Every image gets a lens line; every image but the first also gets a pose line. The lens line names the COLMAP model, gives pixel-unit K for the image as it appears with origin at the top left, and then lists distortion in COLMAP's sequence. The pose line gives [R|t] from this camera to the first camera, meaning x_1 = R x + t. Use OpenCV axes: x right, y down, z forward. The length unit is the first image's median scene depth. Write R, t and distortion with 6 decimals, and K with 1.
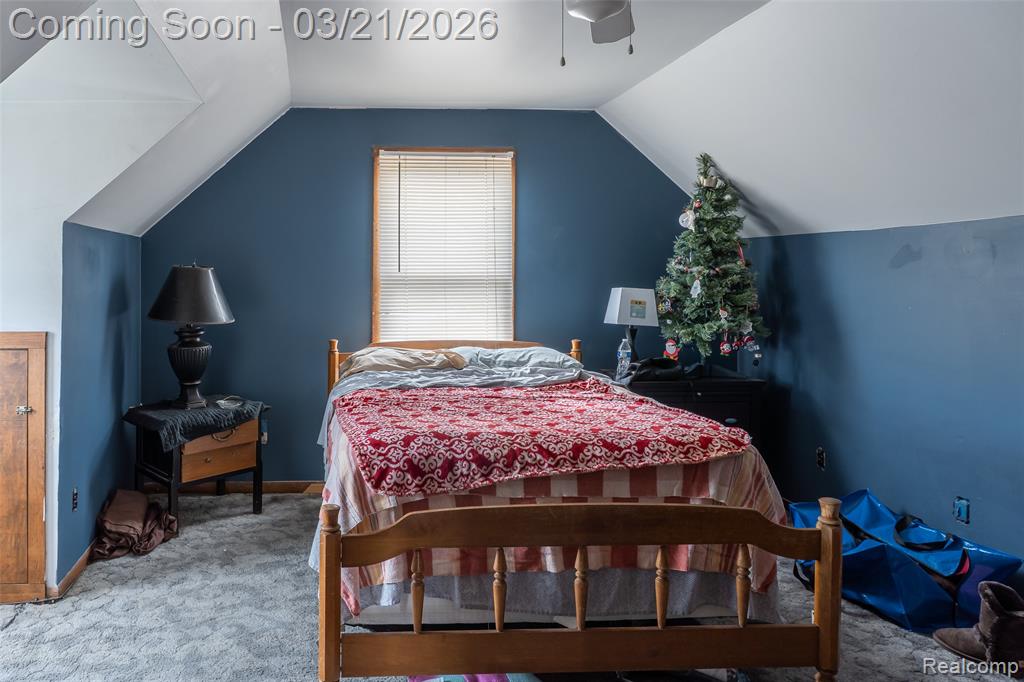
lens RADIAL K [[680.1, 0, 511.4], [0, 680.1, 283.6], [0, 0, 1]] dist [-0.007945, -0.000960]
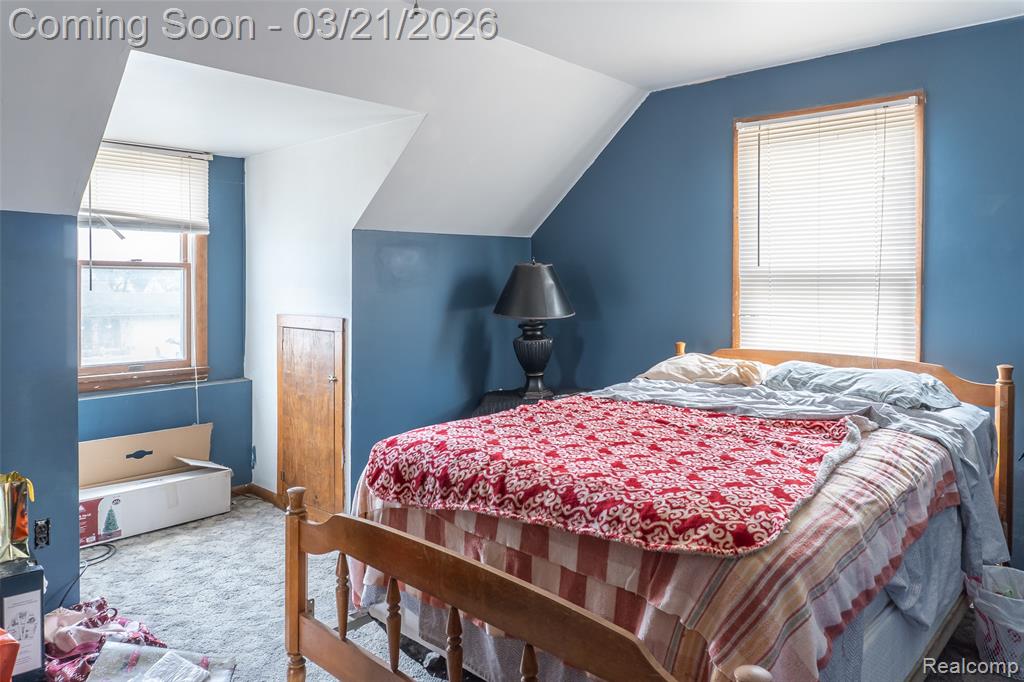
lens RADIAL K [[731.6, 0, 511.9], [0, 731.6, 287.1], [0, 0, 1]] dist [-0.023821, -0.003570]
pose [[0.675544, 0.006097, -0.737295, 0.581799], [-0.000636, 0.999970, 0.007686, 0.003660], [0.737320, -0.004724, 0.675528, 0.354202]]
